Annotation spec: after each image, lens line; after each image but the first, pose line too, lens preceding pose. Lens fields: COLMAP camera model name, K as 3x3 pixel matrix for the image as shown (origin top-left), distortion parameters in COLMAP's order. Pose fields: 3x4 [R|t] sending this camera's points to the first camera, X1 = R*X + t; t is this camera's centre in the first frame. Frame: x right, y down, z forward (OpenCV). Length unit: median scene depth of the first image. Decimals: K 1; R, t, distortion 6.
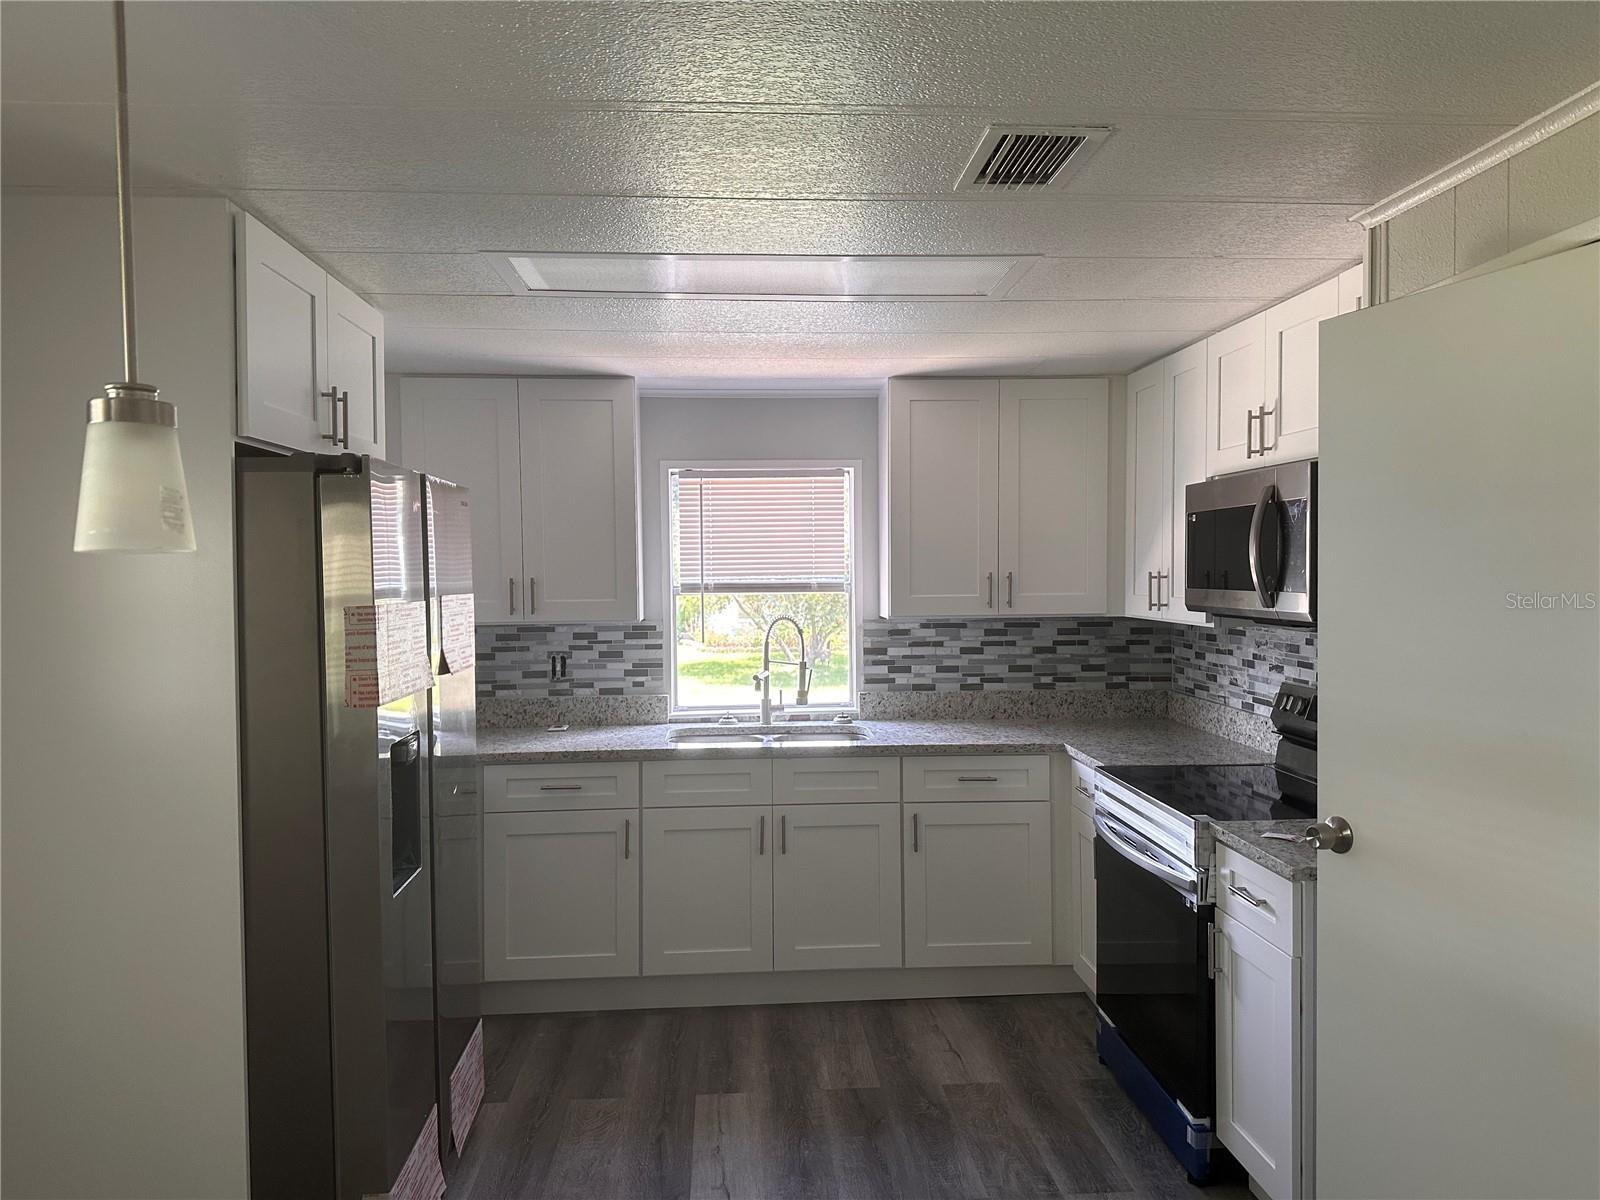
lens RADIAL K [[1133.4, 0, 798.3], [0, 1133.4, 611.4], [0, 0, 1]] dist [0.191123, -0.362862]
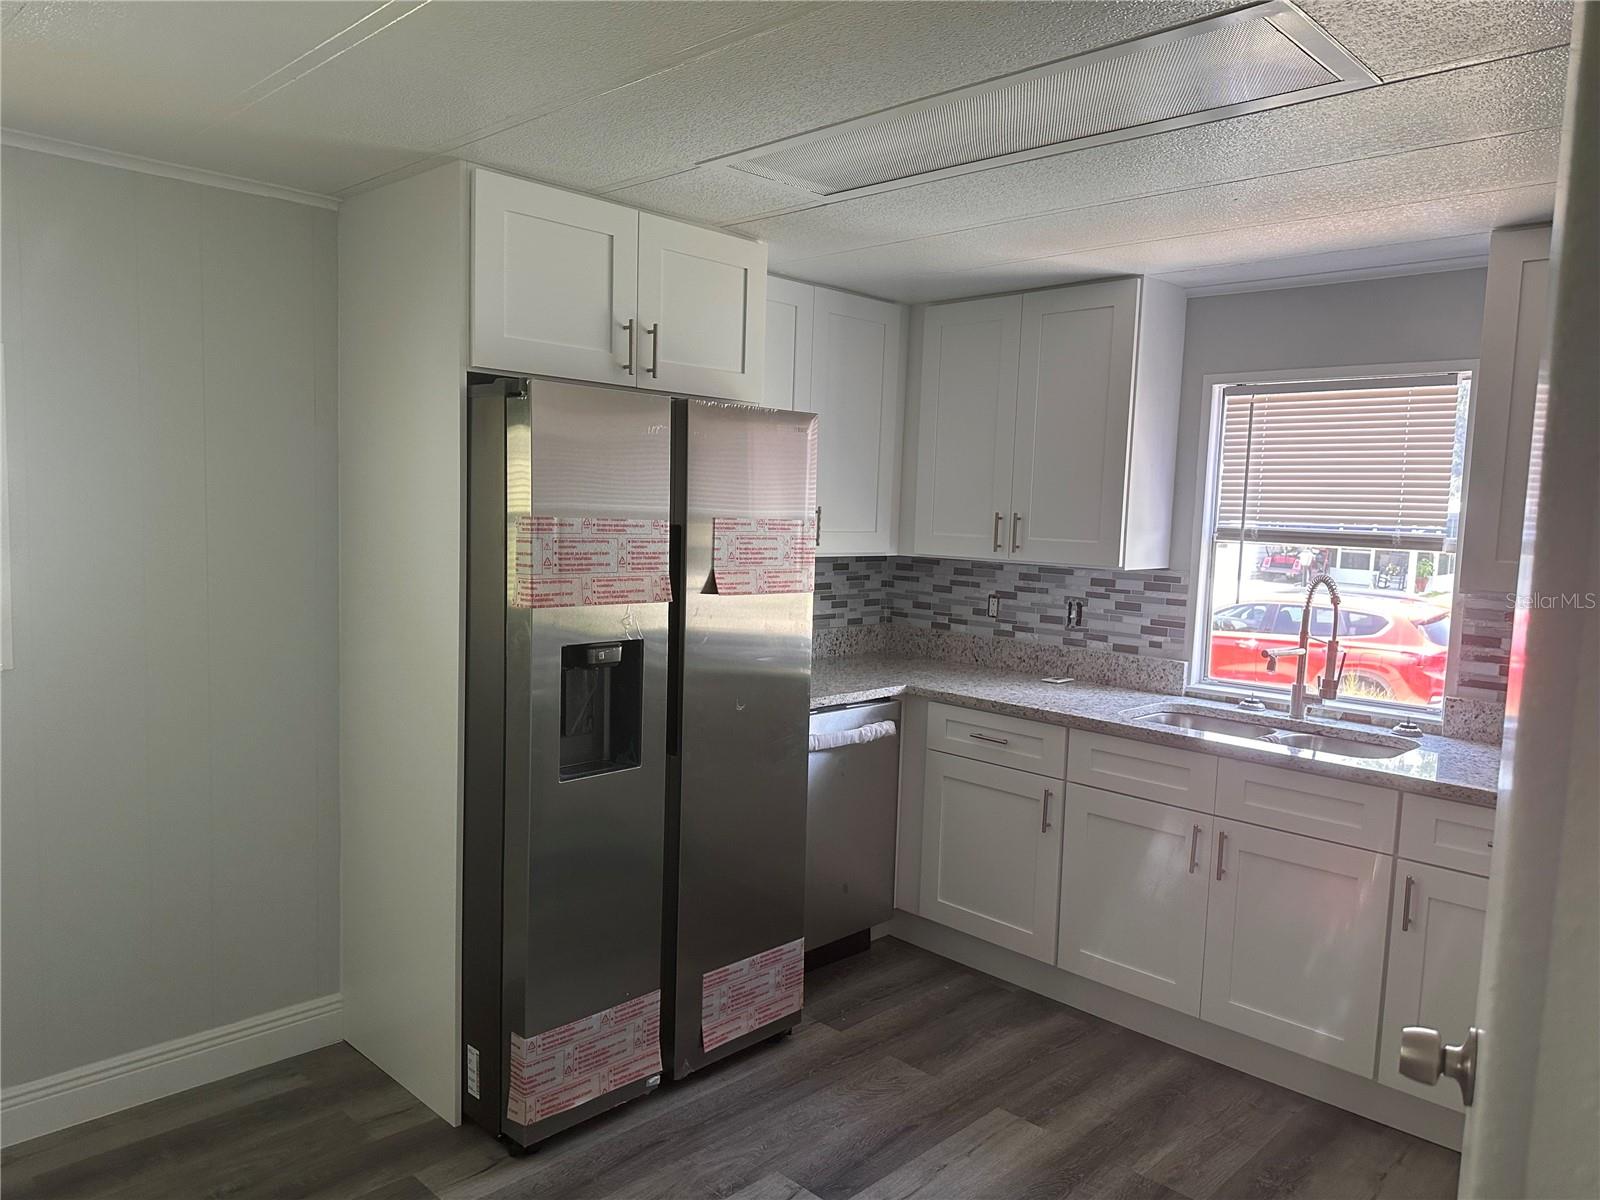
lens RADIAL K [[1136.9, 0, 799.5], [0, 1136.9, 617.0], [0, 0, 1]] dist [0.058195, -0.073501]
pose [[0.666618, 0.106610, -0.737737, 0.312542], [-0.067535, 0.994287, 0.082659, -0.009056], [0.742334, -0.005279, 0.670009, 0.237121]]
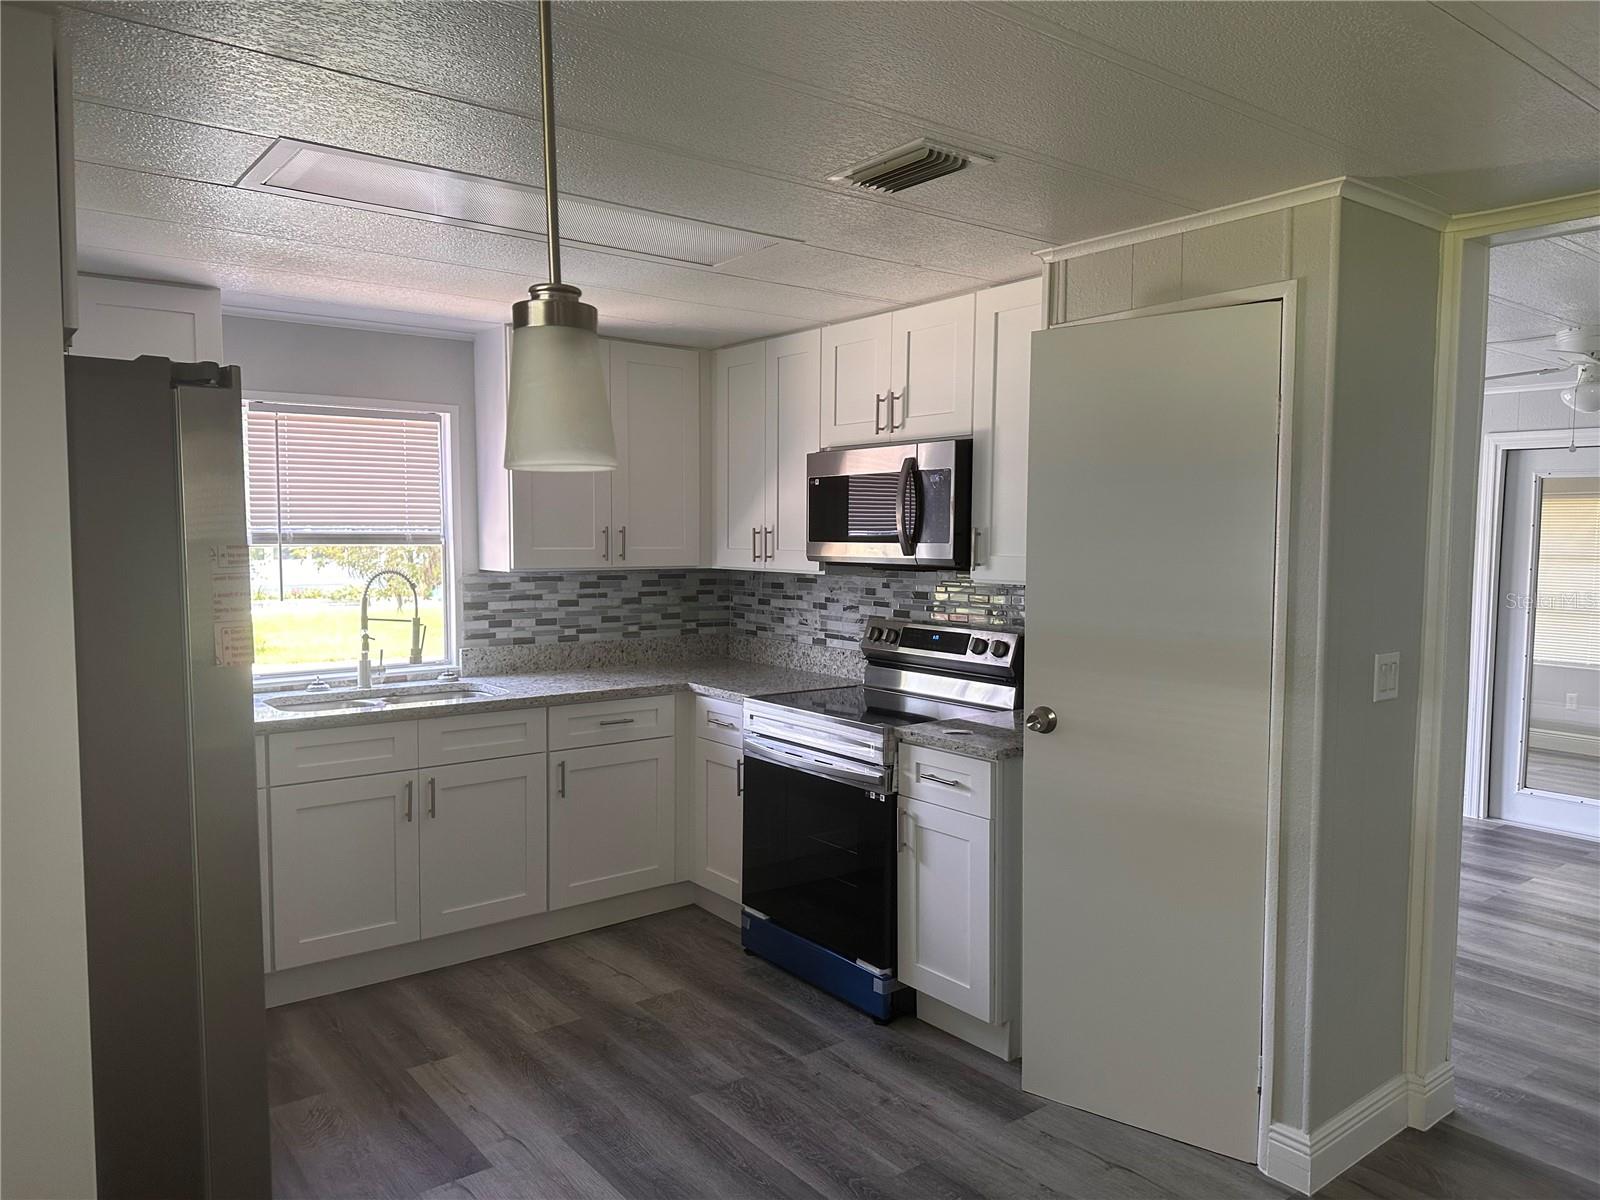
lens RADIAL K [[1133.4, 0, 798.3], [0, 1133.4, 611.4], [0, 0, 1]] dist [0.191123, -0.362862]
pose [[0.830057, -0.027344, 0.557008, -0.258602], [0.010594, 0.999390, 0.033273, 0.010274], [-0.557579, -0.021717, 0.829840, 0.030127]]
